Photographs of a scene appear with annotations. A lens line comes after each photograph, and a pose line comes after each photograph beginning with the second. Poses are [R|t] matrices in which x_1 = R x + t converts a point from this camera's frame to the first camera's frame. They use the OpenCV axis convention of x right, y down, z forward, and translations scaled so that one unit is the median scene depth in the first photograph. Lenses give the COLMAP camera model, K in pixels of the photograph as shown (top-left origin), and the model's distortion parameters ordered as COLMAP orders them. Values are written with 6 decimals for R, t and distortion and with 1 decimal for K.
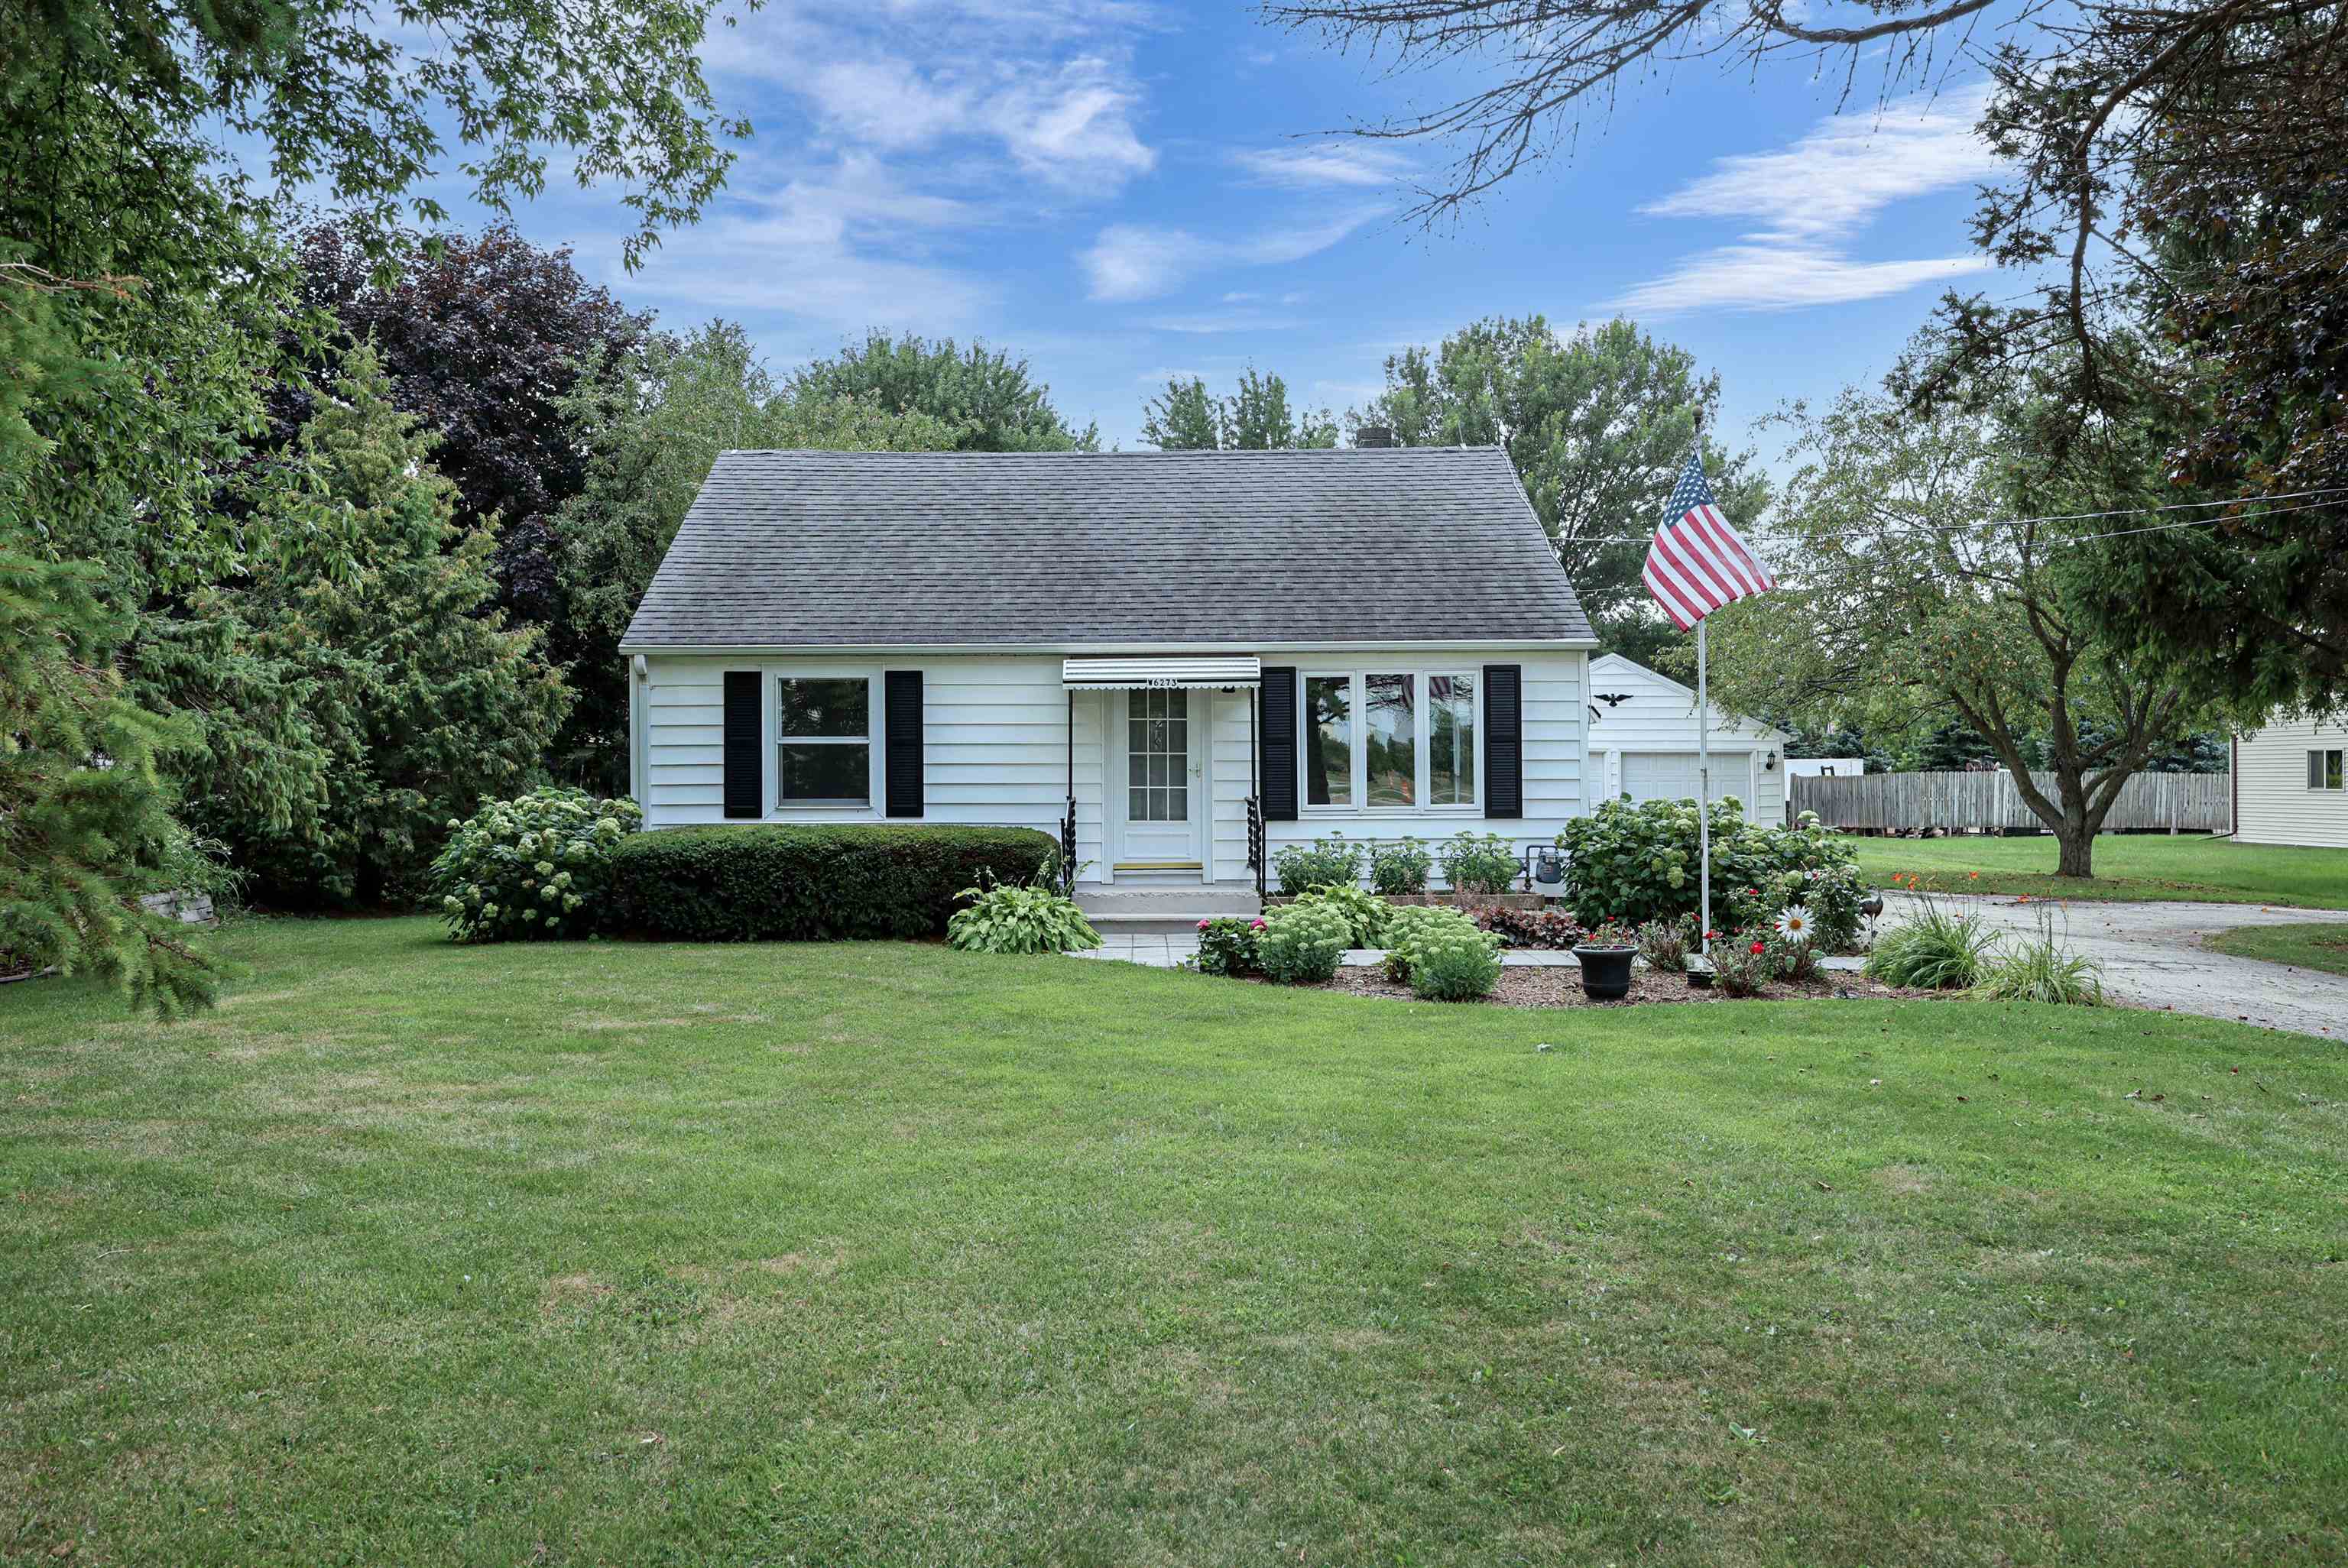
lens RADIAL K [[1869.8, 0, 1170.1], [0, 1869.8, 782.7], [0, 0, 1]] dist [0.005486, -0.001639]
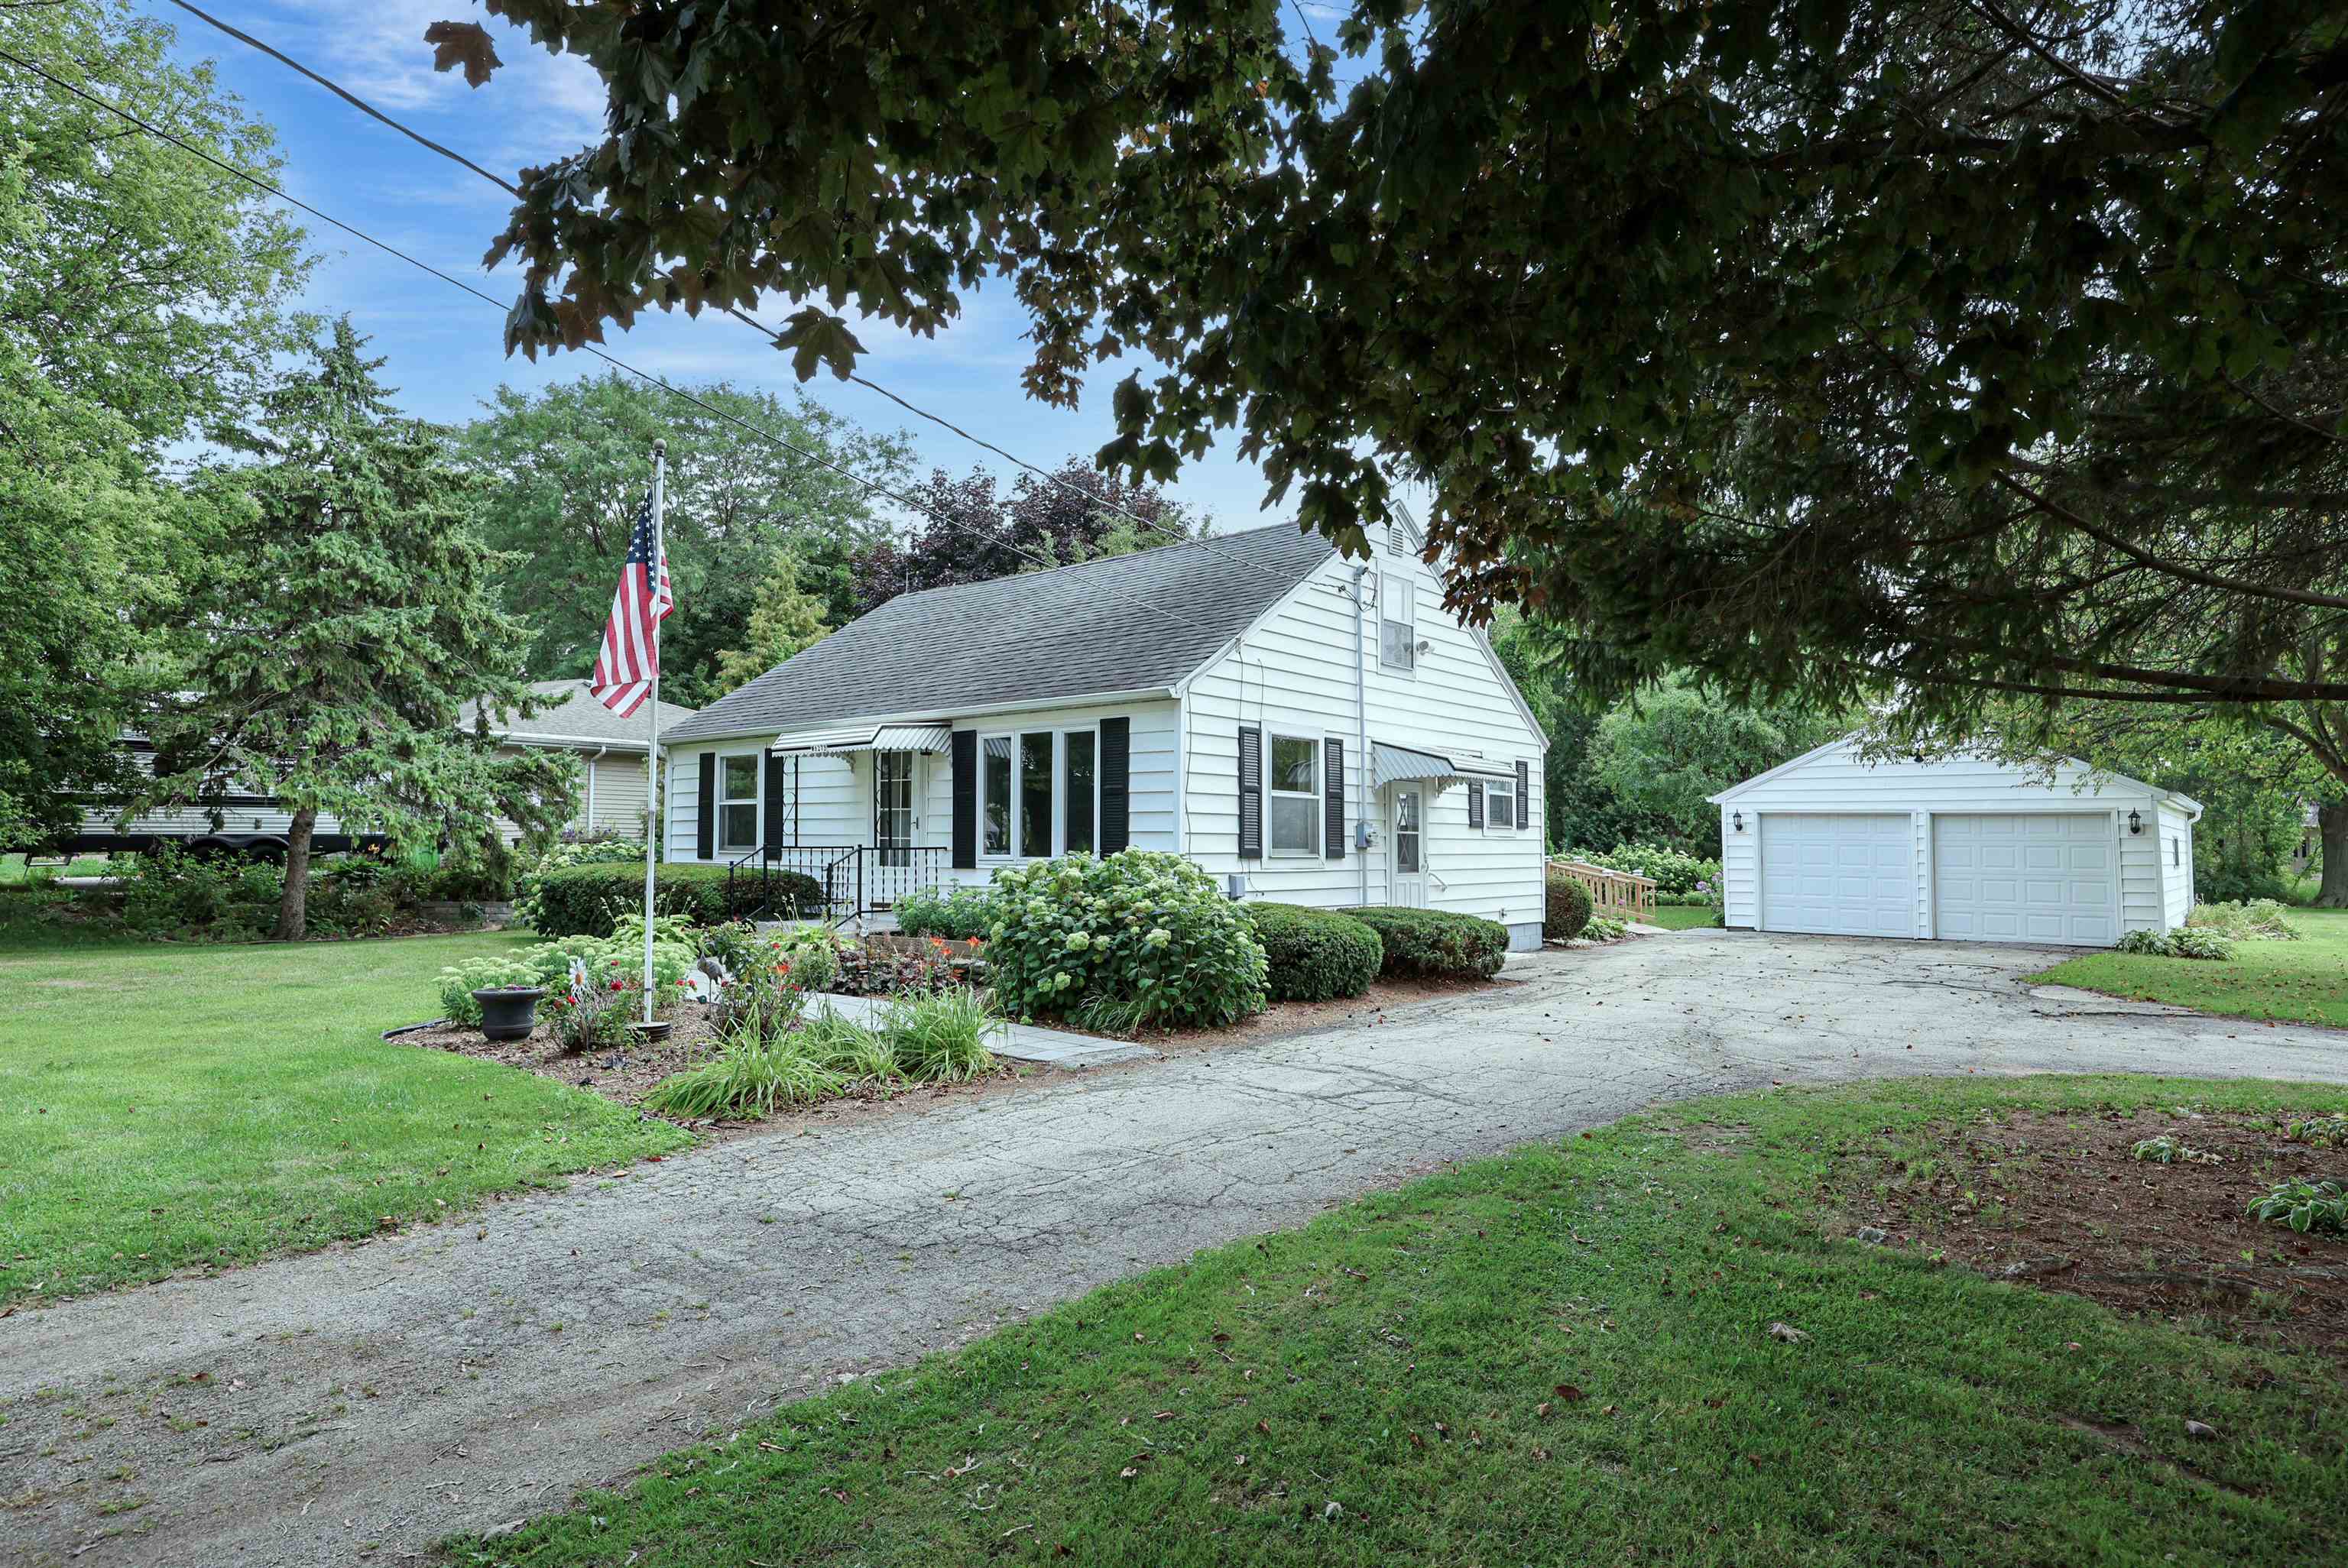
lens RADIAL K [[1346.2, 0, 1186.1], [0, 1346.2, 786.3], [0, 0, 1]] dist [0.015124, 0.000597]
pose [[0.755891, -0.020477, -0.654377, 0.685355], [-0.010859, 0.998981, -0.043804, 0.005204], [0.654608, 0.040216, 0.754898, 0.481610]]
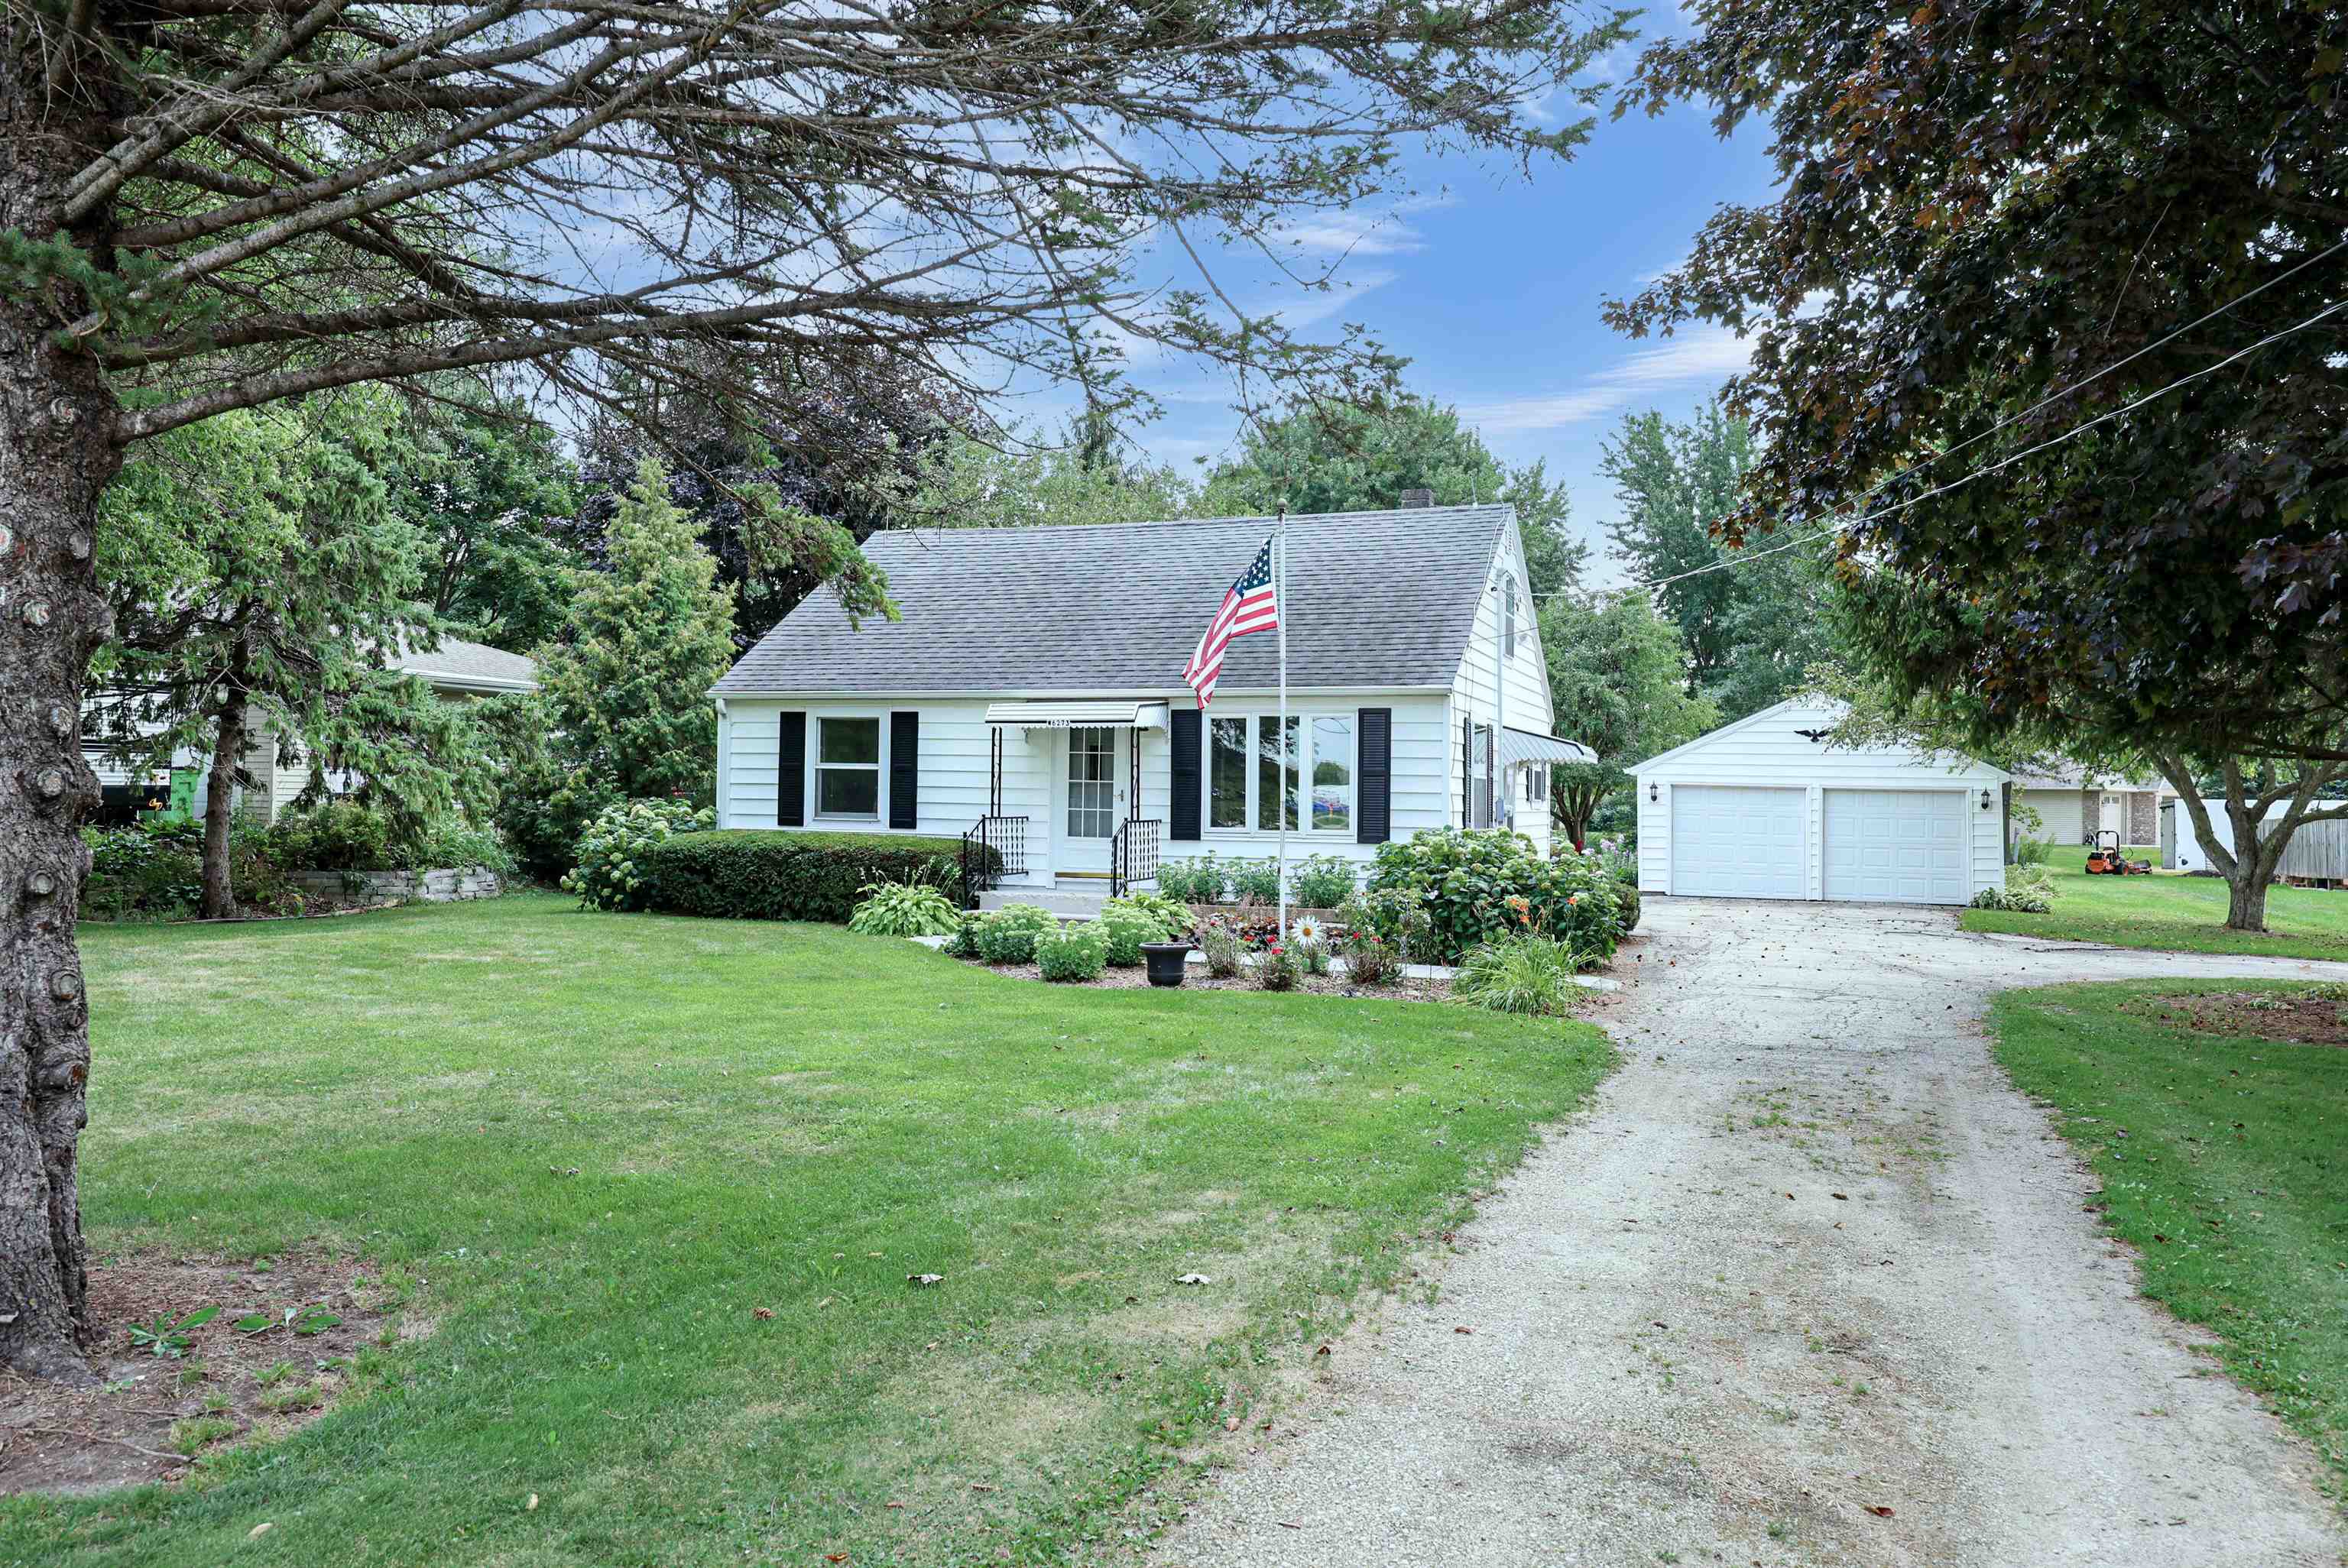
lens RADIAL K [[1869.8, 0, 1161.7], [0, 1869.8, 783.0], [0, 0, 1]] dist [0.005486, -0.001639]
pose [[0.933217, 0.017444, -0.358889, 0.468089], [-0.021818, 0.999729, -0.008141, -0.005506], [0.358650, 0.015427, 0.933345, -0.106030]]
